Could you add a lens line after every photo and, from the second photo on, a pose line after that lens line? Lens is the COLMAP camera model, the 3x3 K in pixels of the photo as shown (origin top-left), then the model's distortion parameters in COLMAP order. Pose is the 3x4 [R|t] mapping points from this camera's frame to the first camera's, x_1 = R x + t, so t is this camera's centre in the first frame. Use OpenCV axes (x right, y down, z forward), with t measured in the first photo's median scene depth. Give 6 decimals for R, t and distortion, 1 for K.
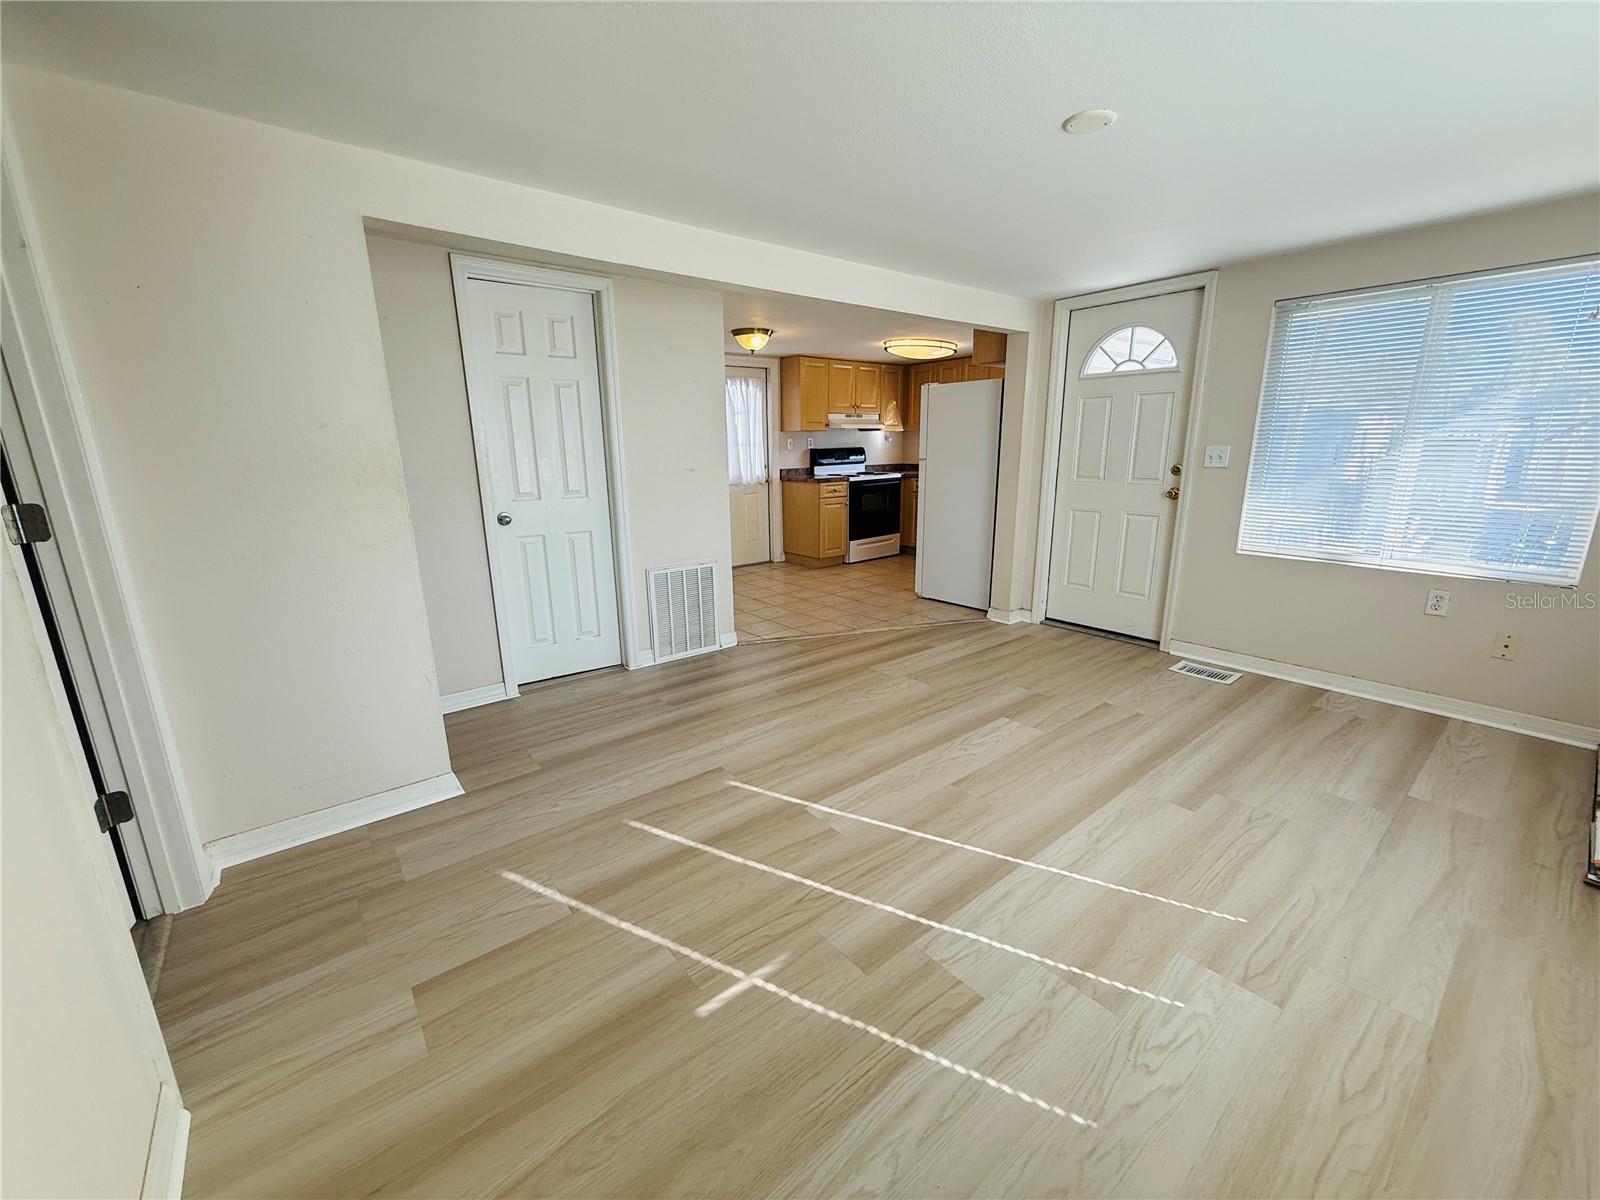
lens RADIAL K [[637.1, 0, 796.7], [0, 637.1, 601.9], [0, 0, 1]] dist [-0.000406, 0.000450]
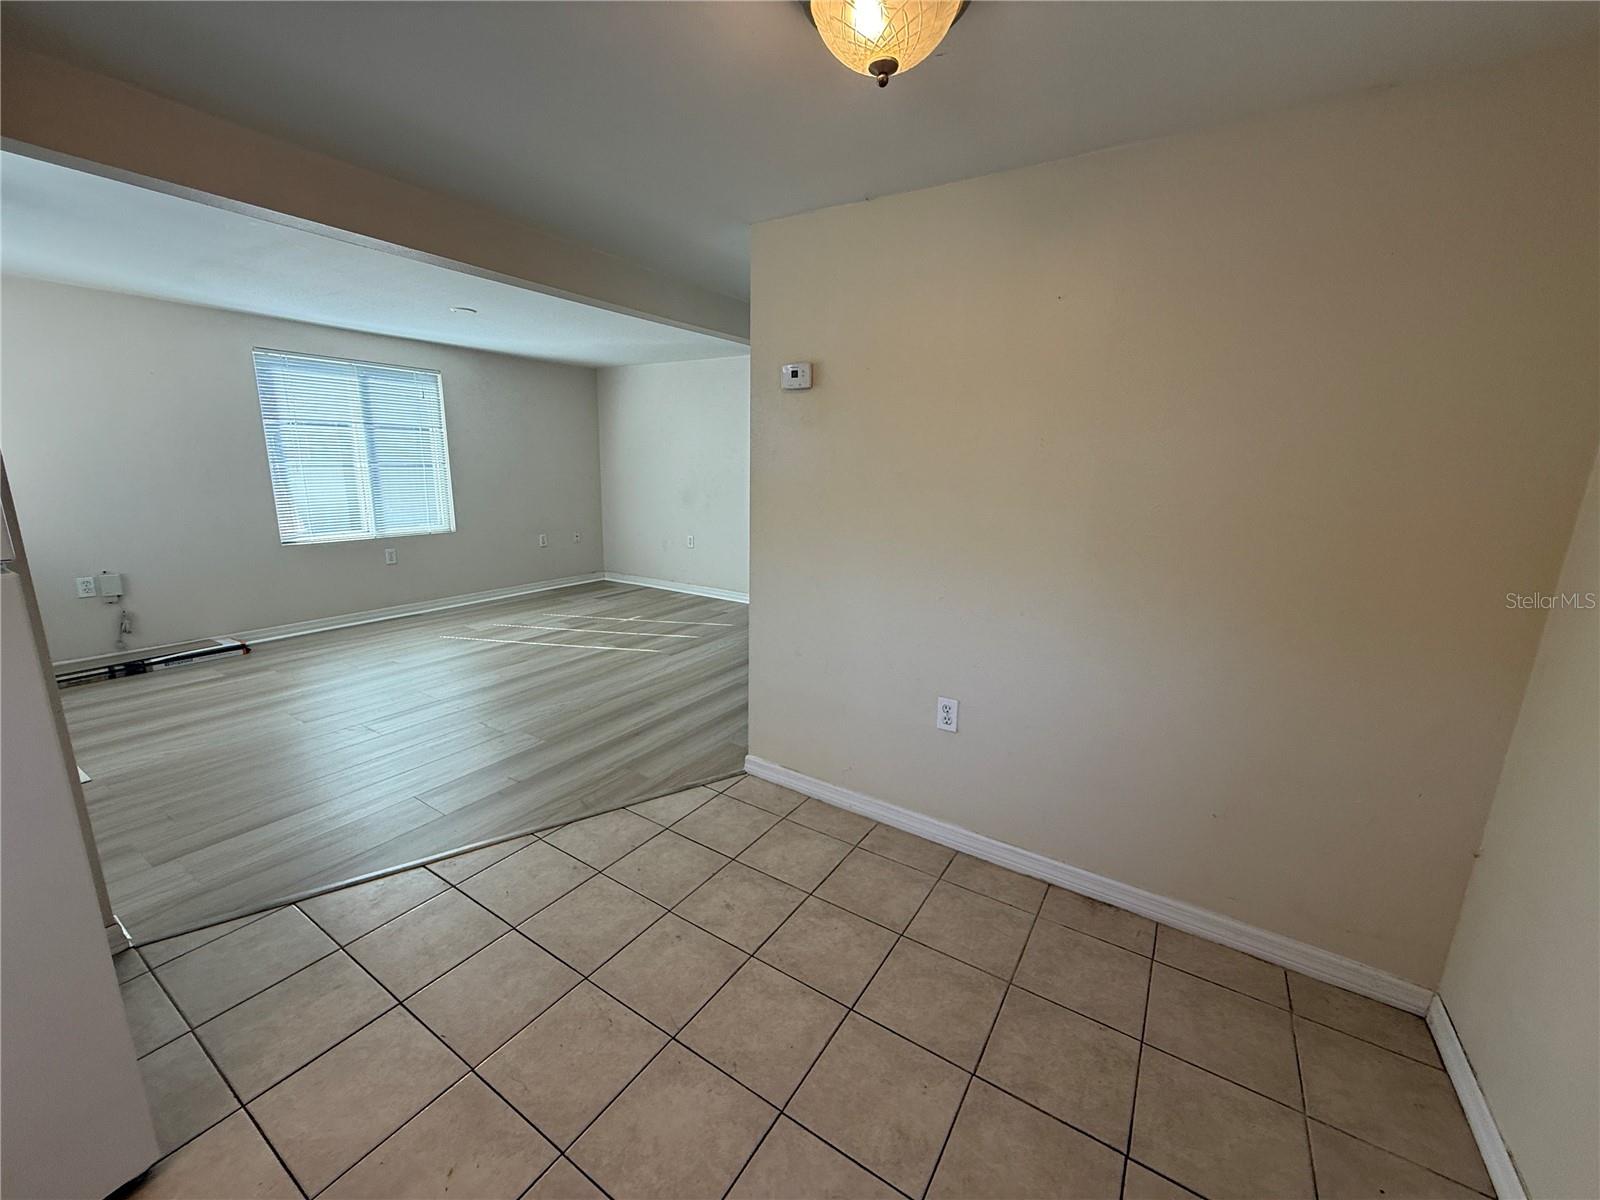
lens RADIAL K [[637.1, 0, 793.4], [0, 637.1, 602.4], [0, 0, 1]] dist [-0.000406, 0.000450]
pose [[-0.949976, 0.058663, -0.306763, 0.061698], [-0.087480, 0.892909, 0.441656, -0.493954], [0.299820, 0.446399, -0.843111, 1.927772]]
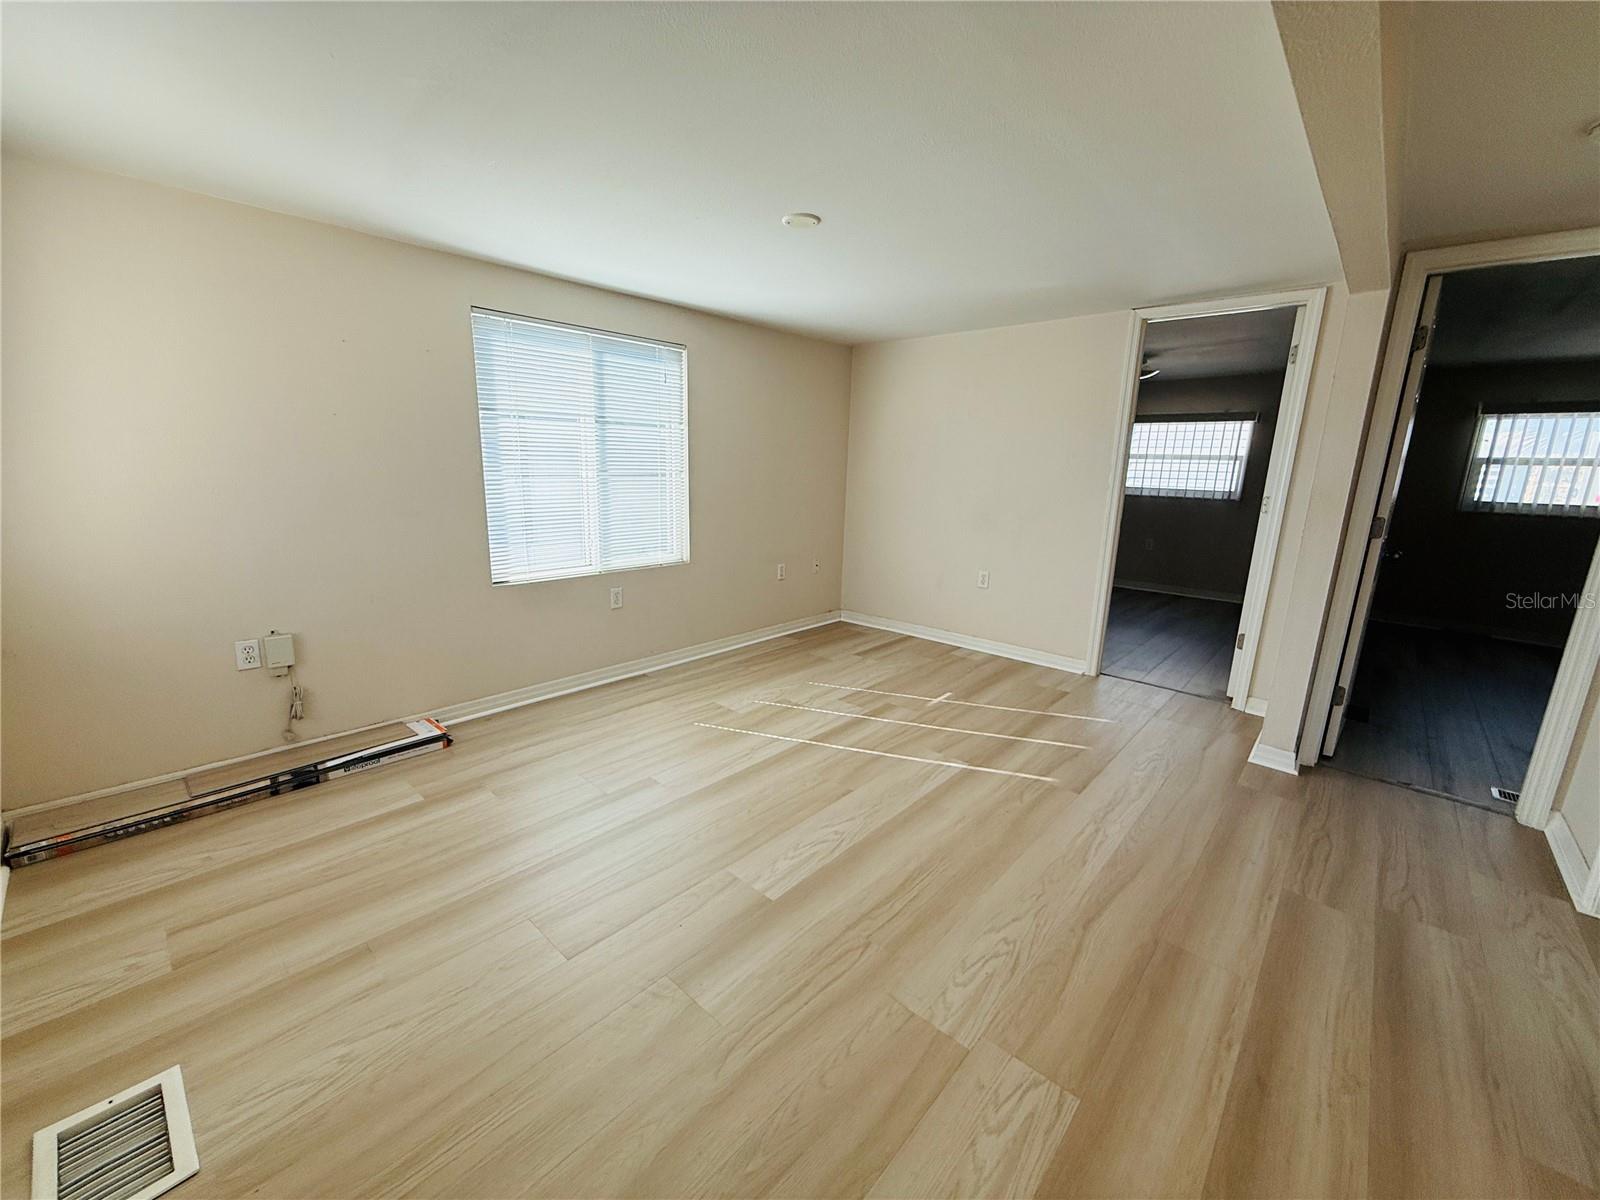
lens RADIAL K [[637.1, 0, 795.8], [0, 637.1, 603.2], [0, 0, 1]] dist [-0.000406, 0.000450]
pose [[-0.988571, 0.022286, -0.149096, 0.364029], [-0.047540, 0.892463, 0.448609, -0.341834], [0.143061, 0.450570, -0.881204, 1.331821]]
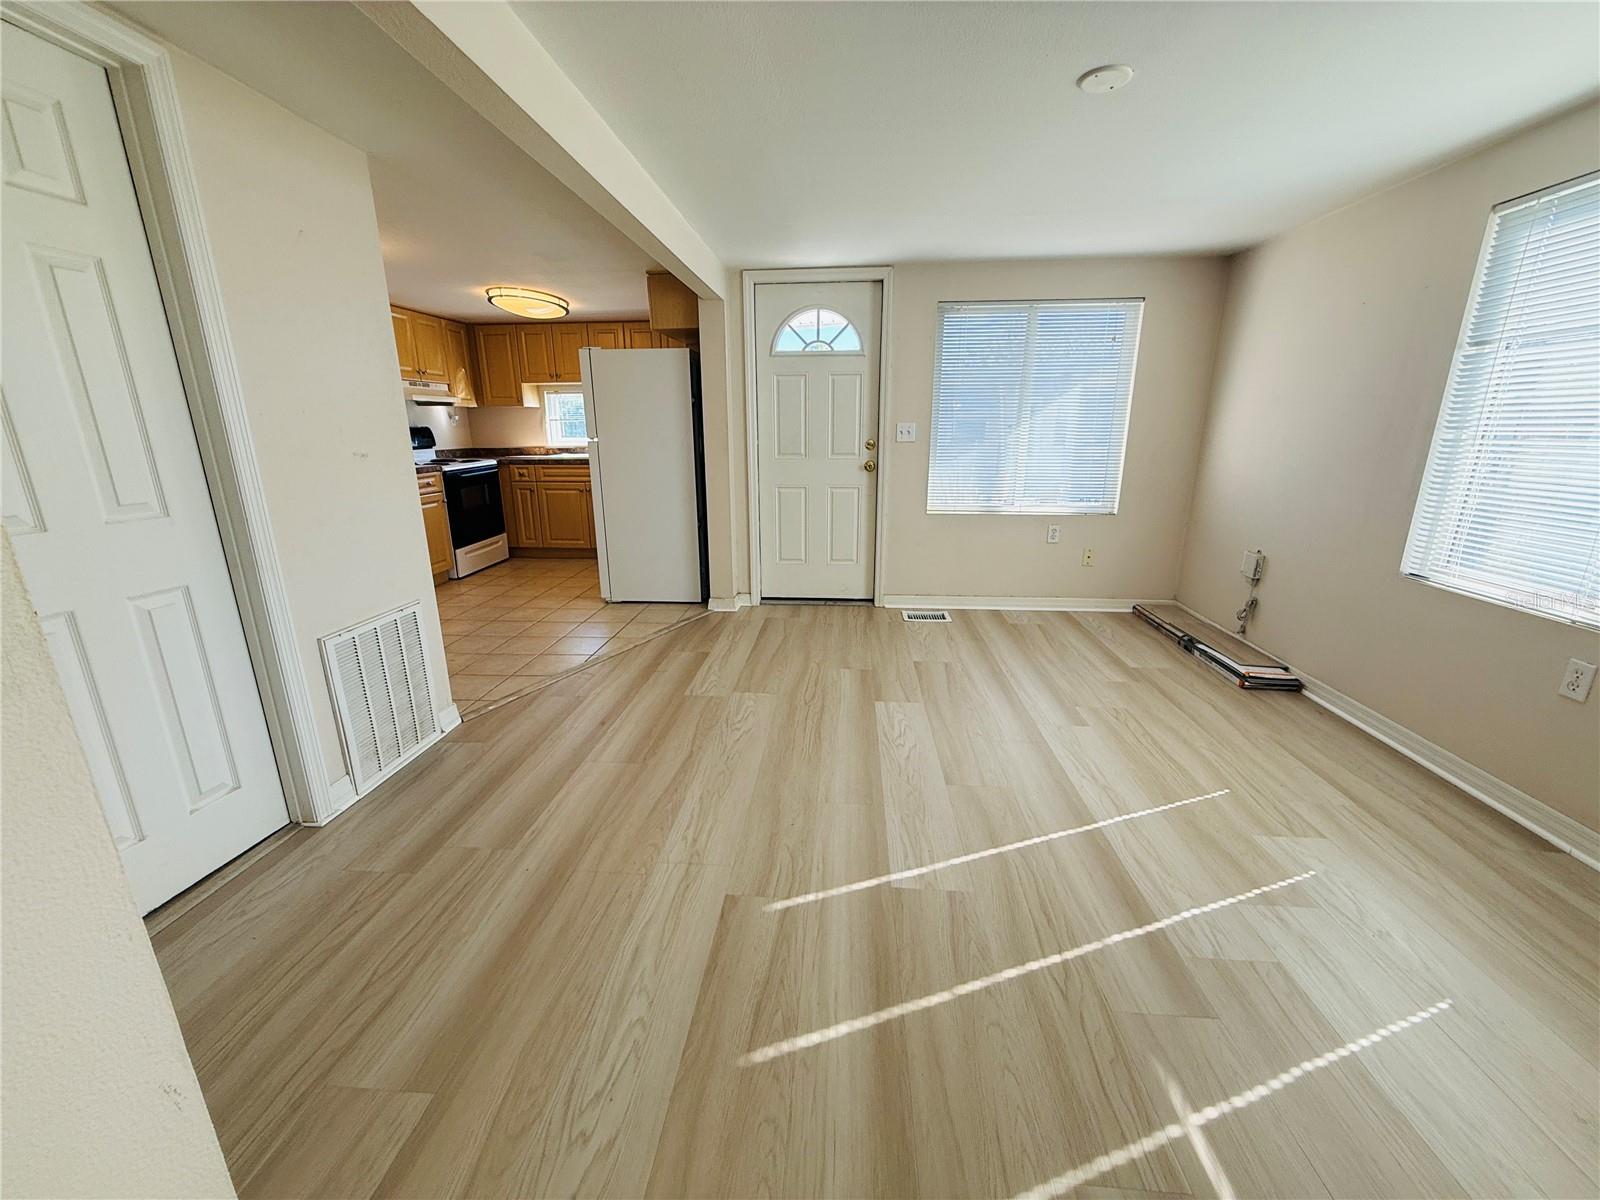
lens RADIAL K [[637.1, 0, 796.1], [0, 637.1, 602.5], [0, 0, 1]] dist [-0.000406, 0.000450]
pose [[0.689386, -0.185900, 0.700134, -0.379574], [0.171184, 0.980943, 0.091904, -0.070623], [-0.703877, 0.056494, 0.708072, 0.365984]]
